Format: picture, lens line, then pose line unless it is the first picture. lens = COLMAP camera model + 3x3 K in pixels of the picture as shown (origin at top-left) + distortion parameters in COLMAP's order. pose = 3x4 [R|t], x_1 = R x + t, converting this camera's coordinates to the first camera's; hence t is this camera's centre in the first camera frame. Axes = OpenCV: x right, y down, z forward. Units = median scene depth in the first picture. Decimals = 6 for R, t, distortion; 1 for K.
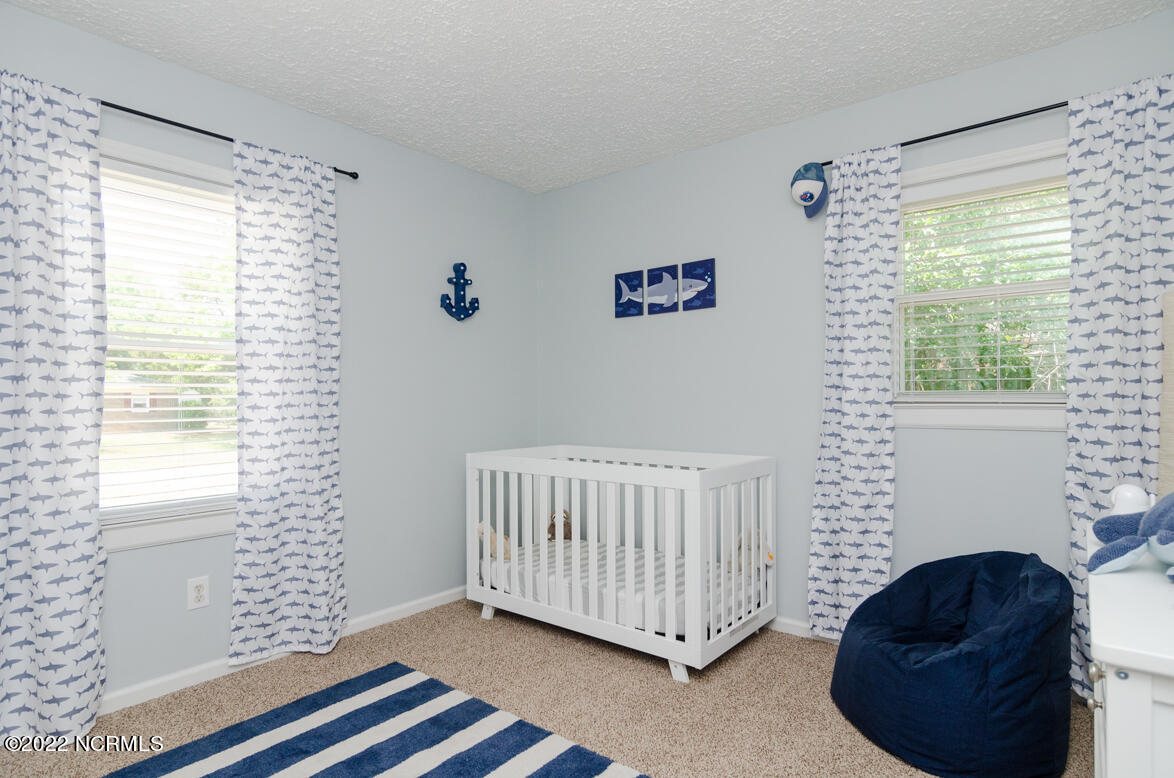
lens RADIAL K [[637.2, 0, 584.1], [0, 637.2, 396.7], [0, 0, 1]] dist [-0.003641, -0.000893]
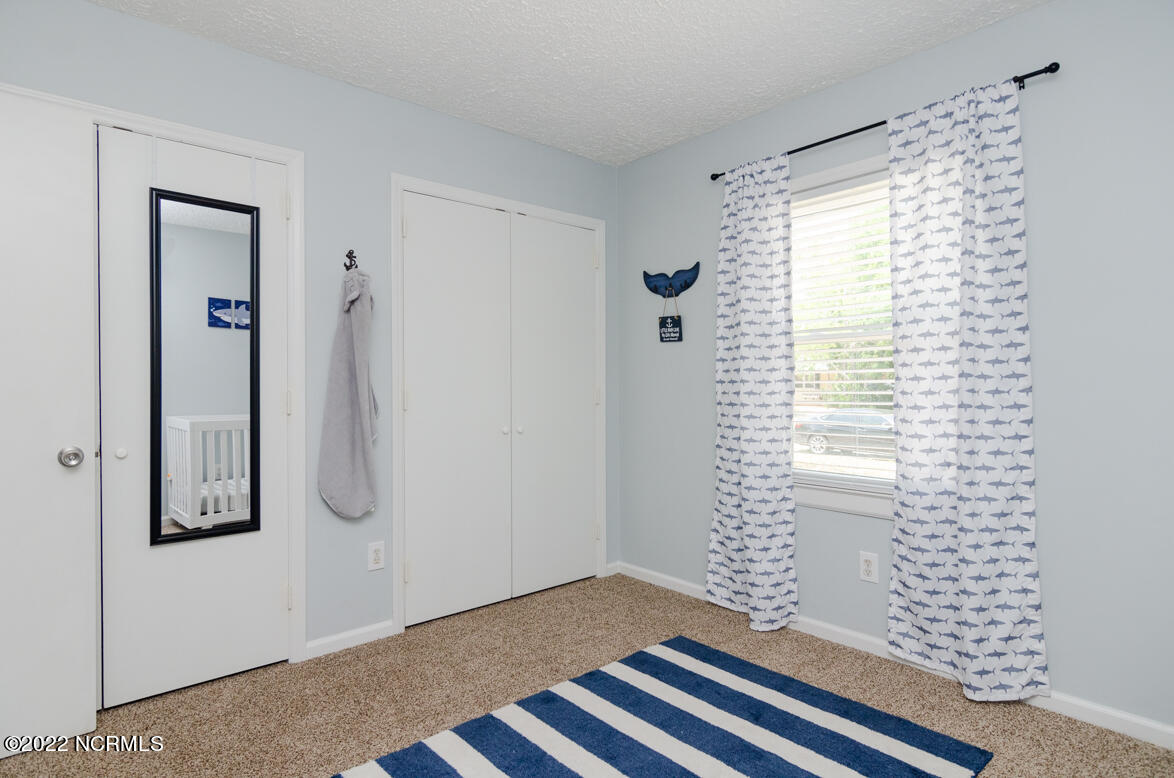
lens RADIAL K [[632.3, 0, 582.4], [0, 632.3, 393.5], [0, 0, 1]] dist [-0.000551, -0.000211]
pose [[-0.186988, 0.016675, -0.982221, 0.509821], [0.005088, 0.999859, 0.016006, -0.000162], [0.982349, -0.002004, -0.187047, 0.727907]]
